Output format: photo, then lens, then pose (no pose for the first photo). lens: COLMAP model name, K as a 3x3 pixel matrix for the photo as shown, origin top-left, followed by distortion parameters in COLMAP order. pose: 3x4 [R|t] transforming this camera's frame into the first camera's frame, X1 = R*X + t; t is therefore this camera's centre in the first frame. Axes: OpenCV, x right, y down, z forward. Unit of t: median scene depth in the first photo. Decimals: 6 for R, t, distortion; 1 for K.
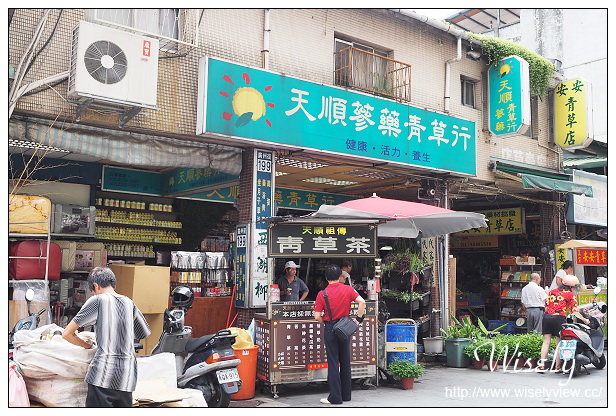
lens RADIAL K [[666.6, 0, 308.0], [0, 666.6, 208.0], [0, 0, 1]] dist [0.003402, 0.001886]
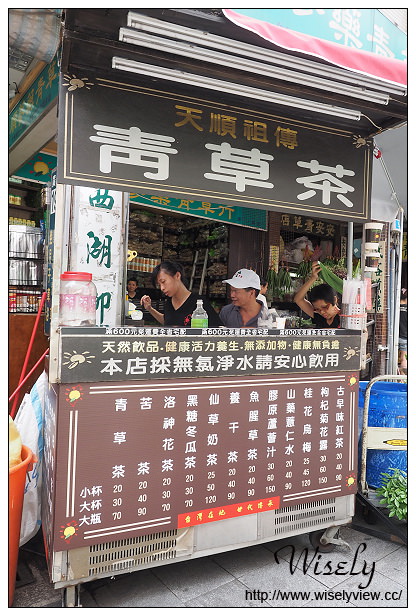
lens RADIAL K [[427.9, 0, 208.0], [0, 427.9, 308.0], [0, 0, 1]] dist [-0.004825, 0.000849]
pose [[0.999404, 0.032620, 0.011311, 0.008693], [-0.033499, 0.995470, 0.088982, 0.108694], [-0.008357, -0.089308, 0.995969, 0.773882]]
